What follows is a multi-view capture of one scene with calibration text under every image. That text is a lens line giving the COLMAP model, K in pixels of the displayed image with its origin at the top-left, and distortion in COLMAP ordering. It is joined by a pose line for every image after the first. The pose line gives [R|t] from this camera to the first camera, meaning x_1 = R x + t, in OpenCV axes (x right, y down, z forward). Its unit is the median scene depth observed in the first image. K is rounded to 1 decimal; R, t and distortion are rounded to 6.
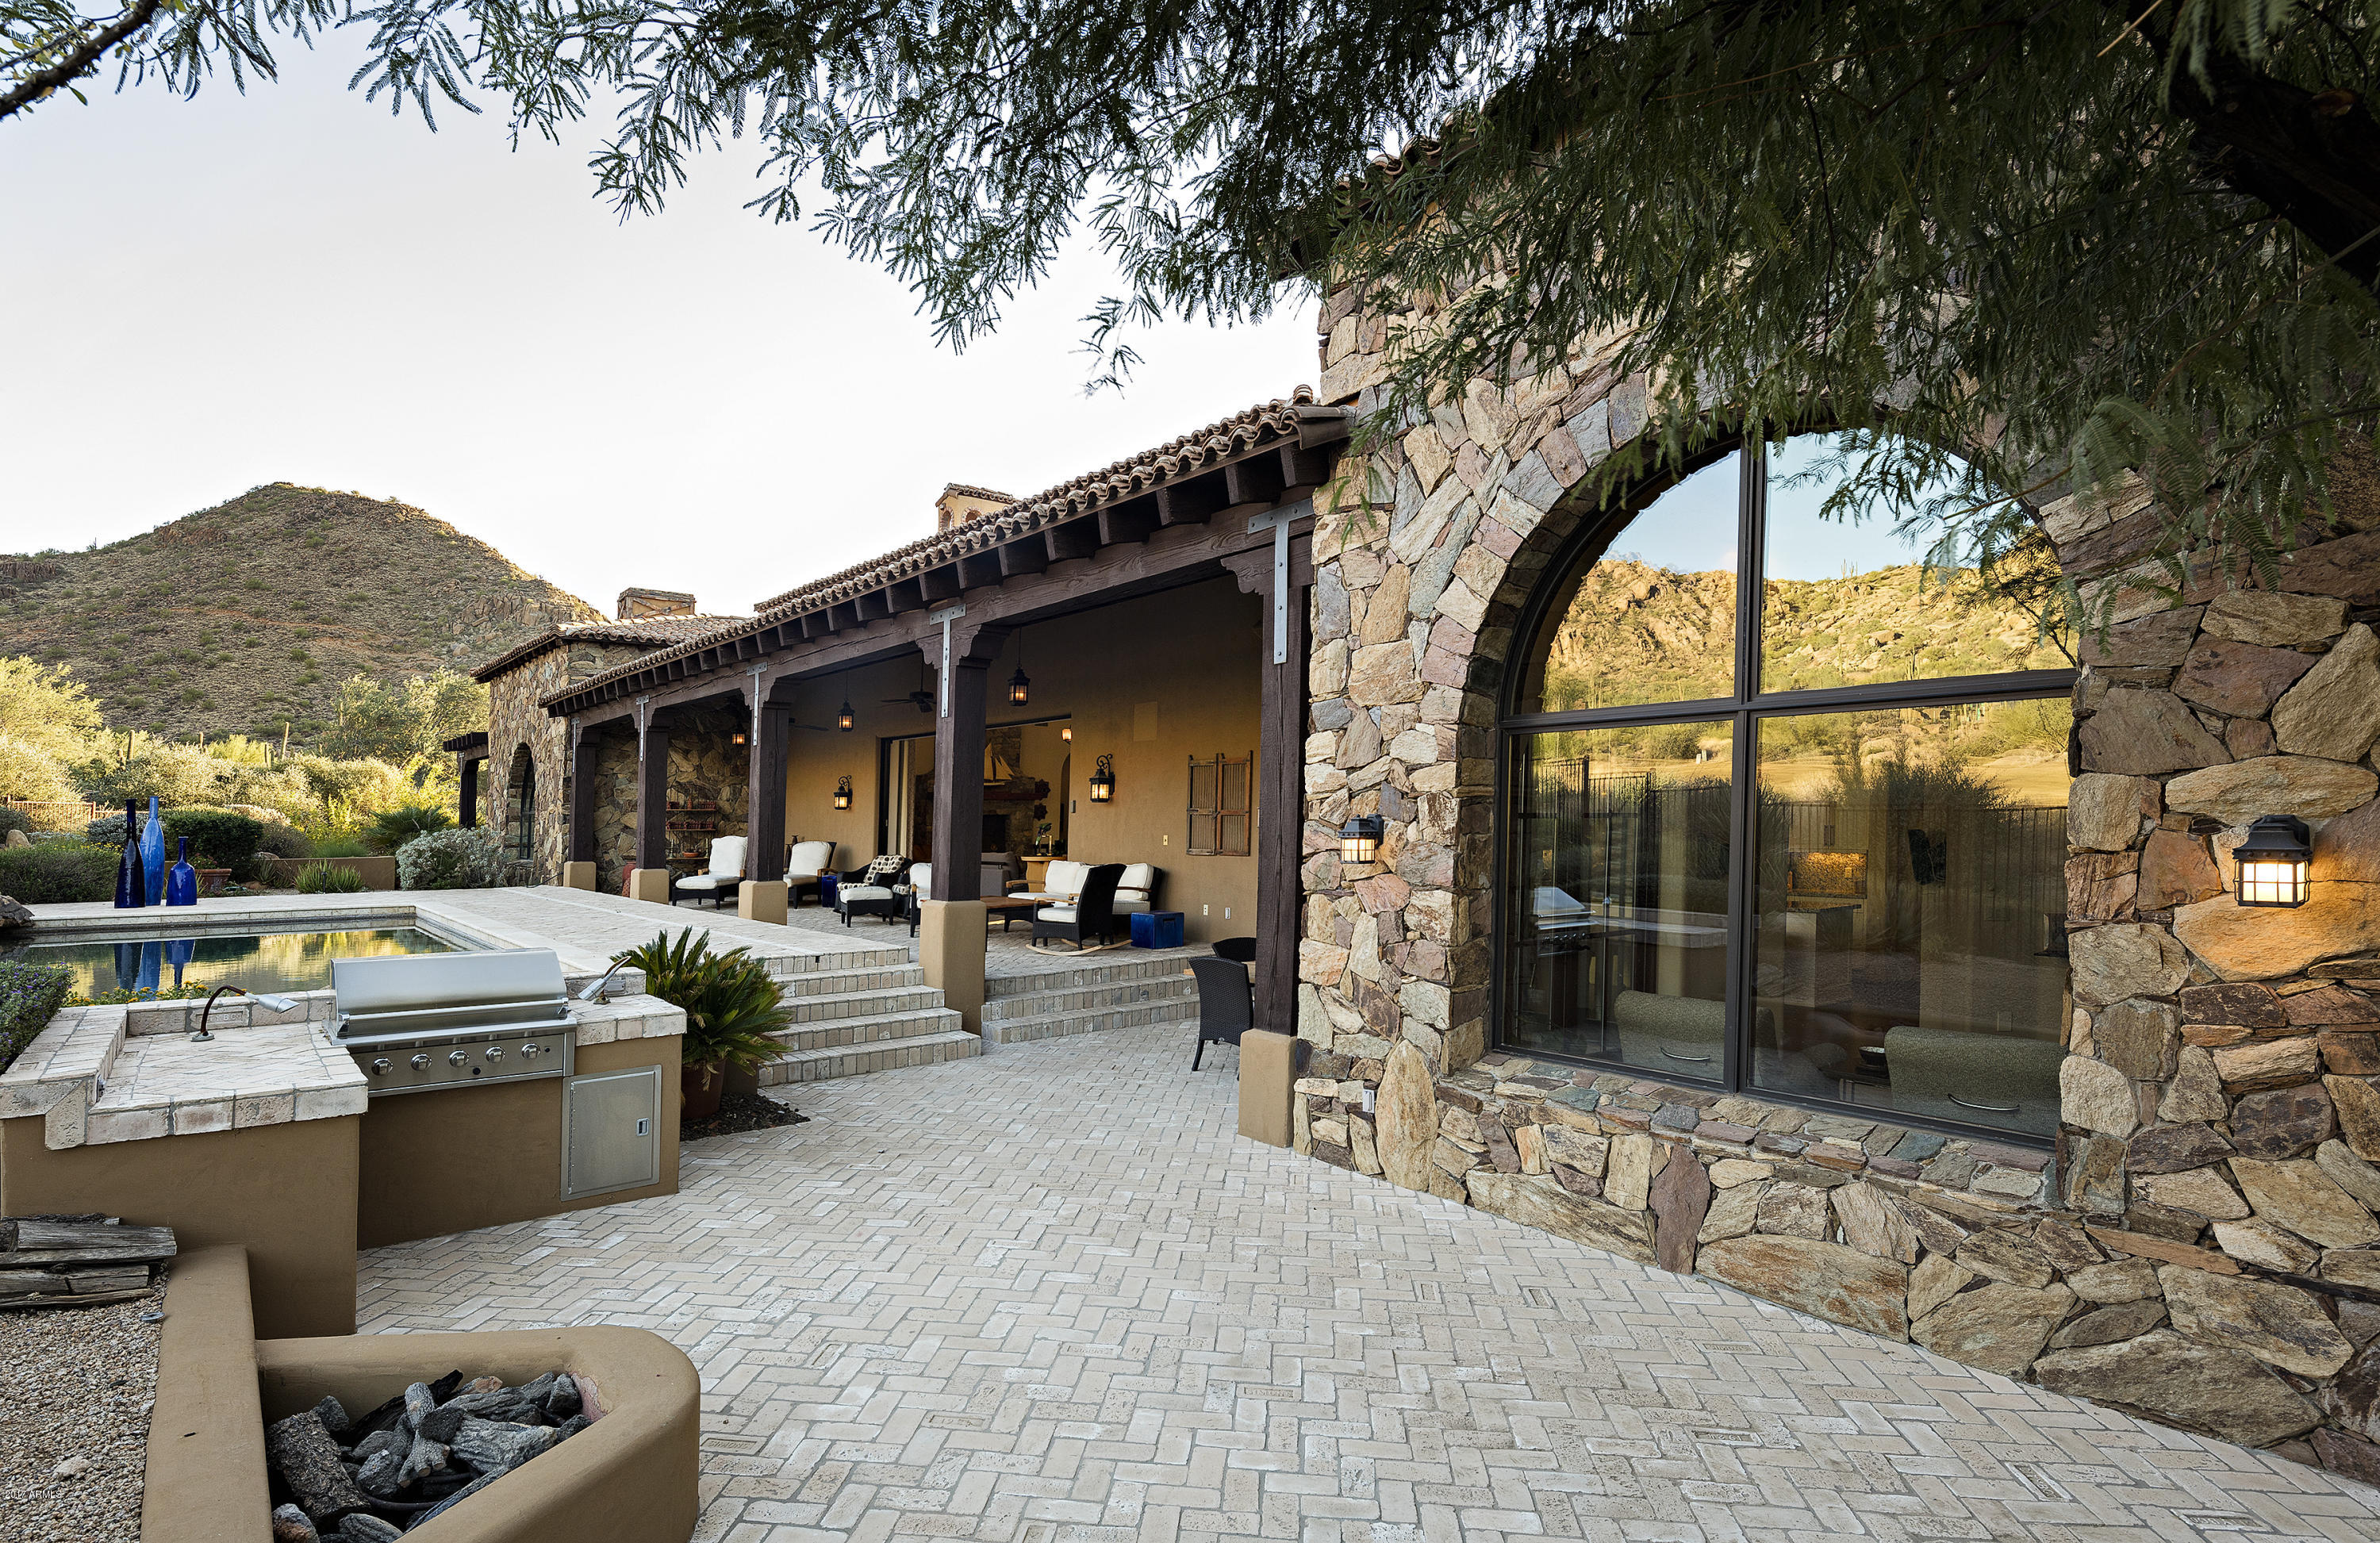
lens RADIAL K [[1165.9, 0, 1109.6], [0, 1165.9, 832.6], [0, 0, 1]] dist [-0.000662, 0.001626]
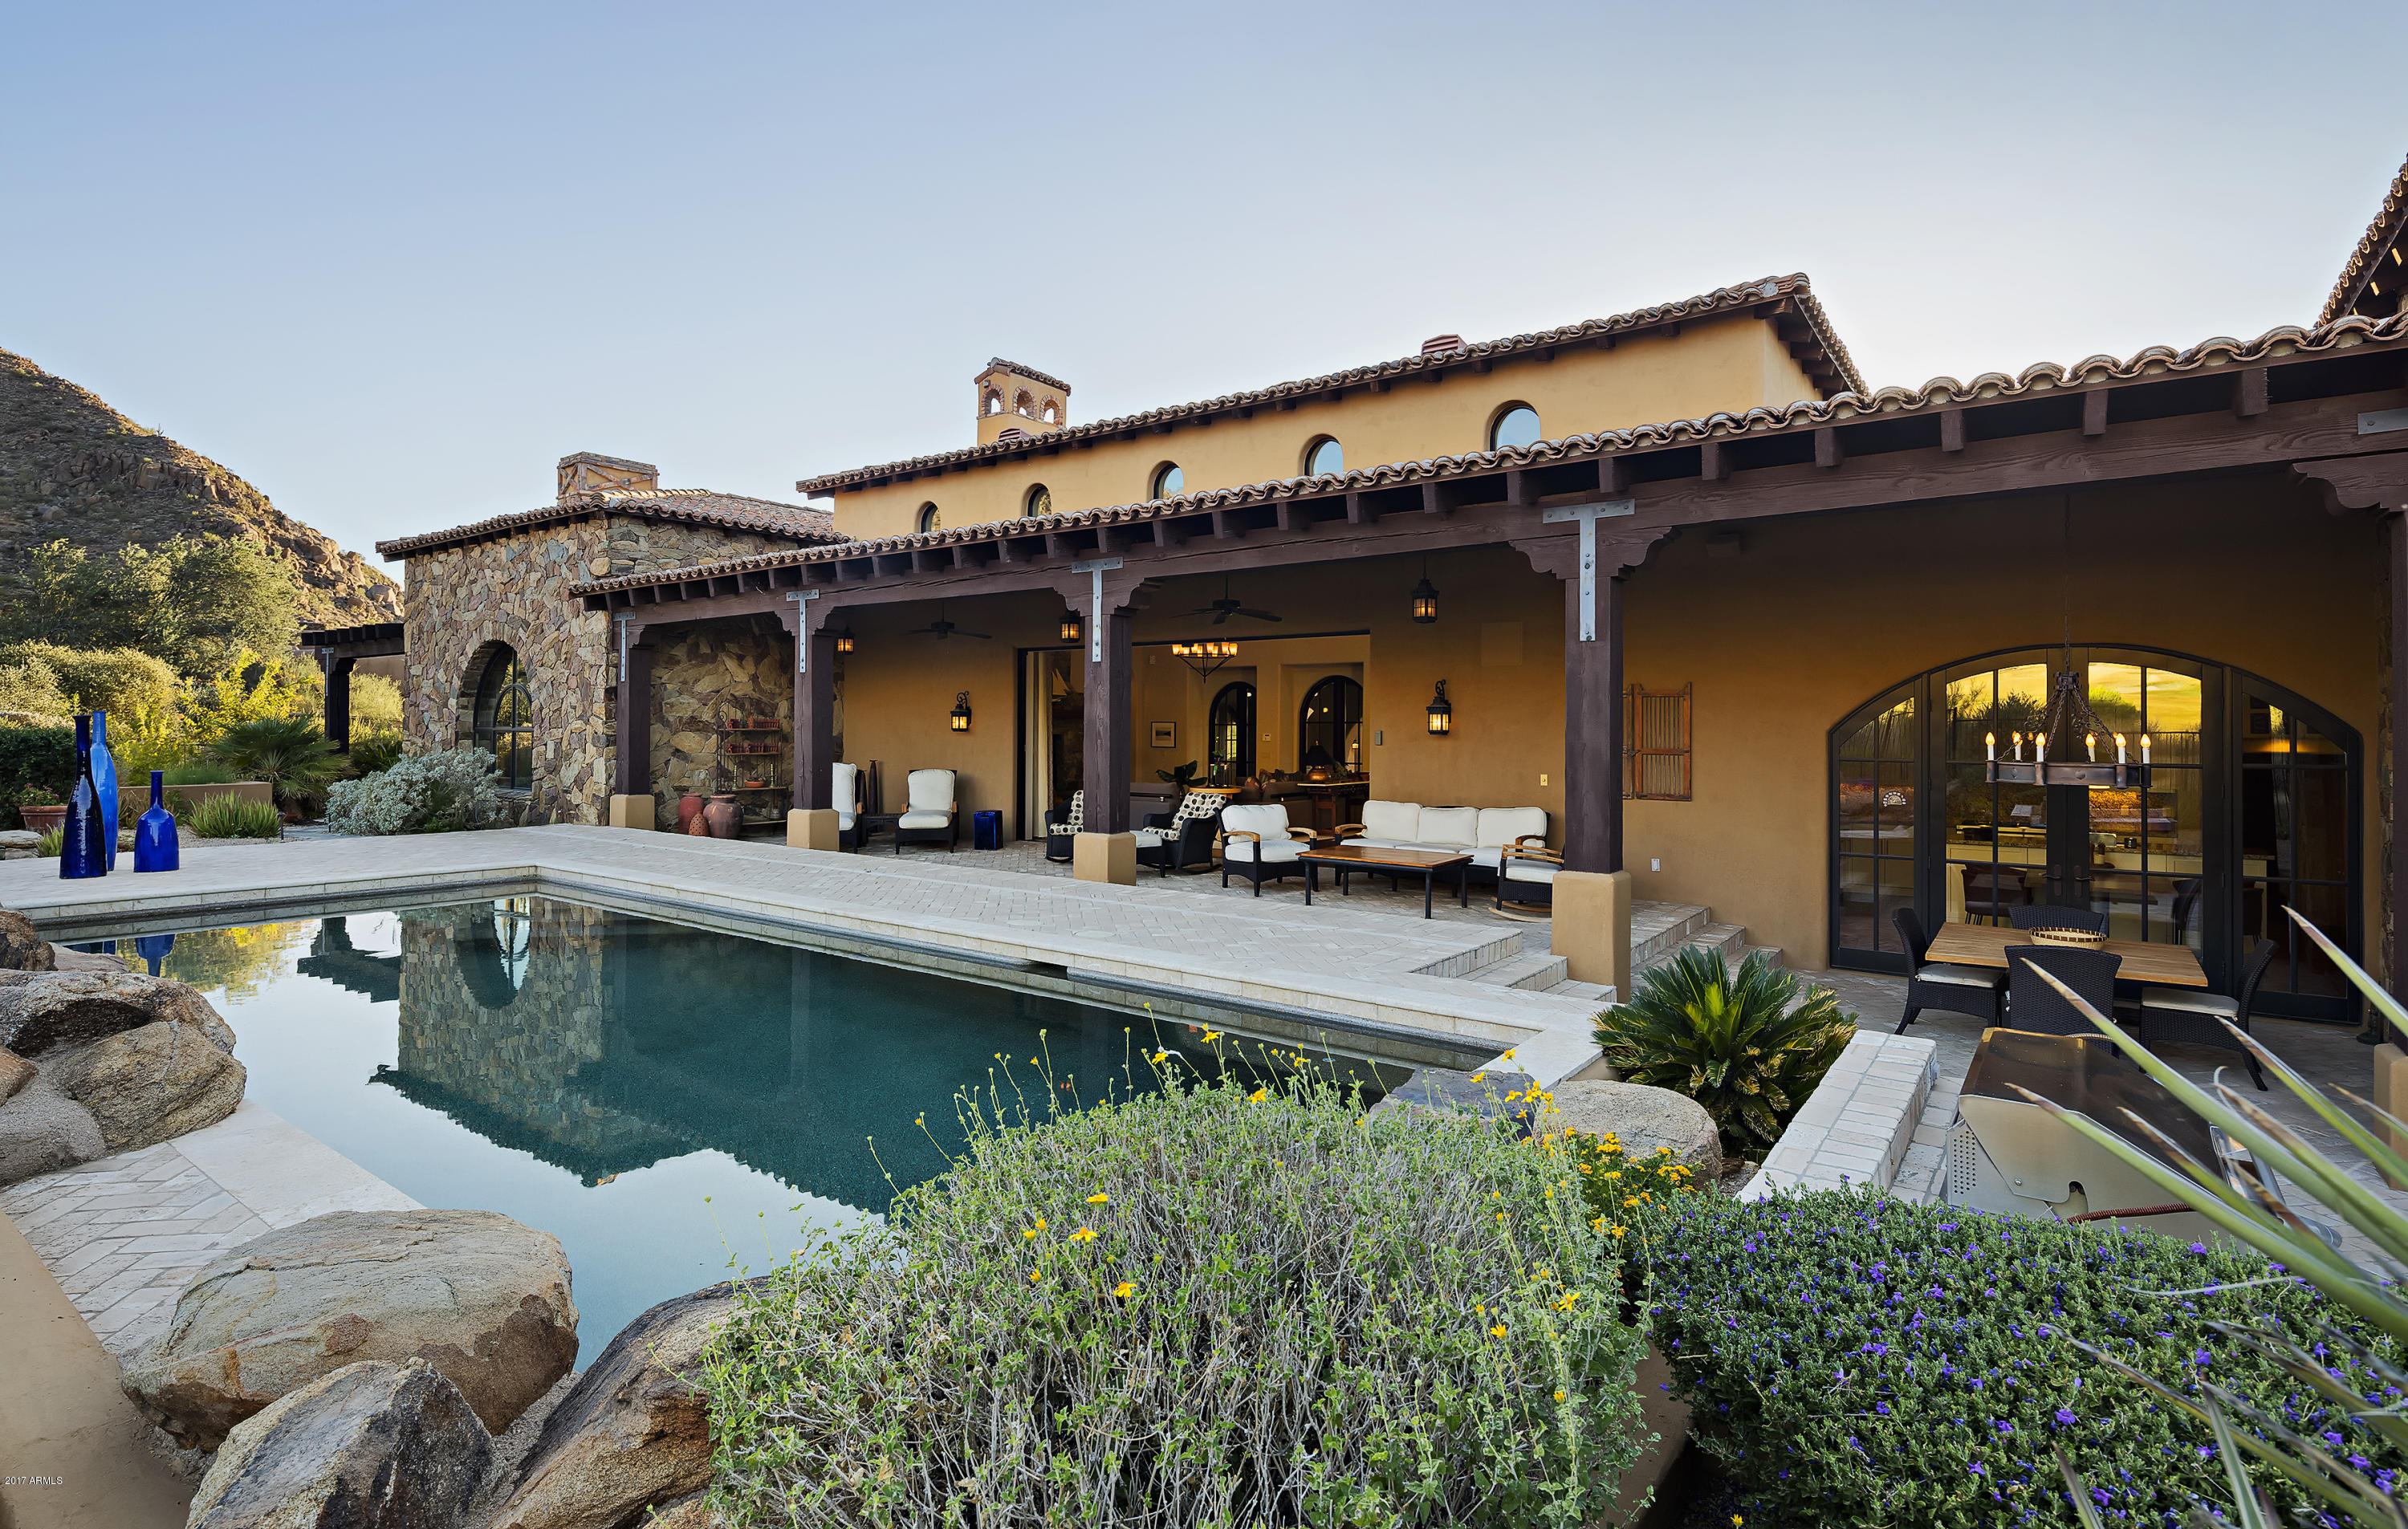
lens RADIAL K [[1179.6, 0, 1136.3], [0, 1179.6, 714.5], [0, 0, 1]] dist [-0.000662, 0.001626]
pose [[0.971129, 0.012186, 0.238245, -0.291500], [-0.007030, 0.999723, -0.022479, -0.012862], [-0.238453, 0.020155, 0.970945, 0.135510]]
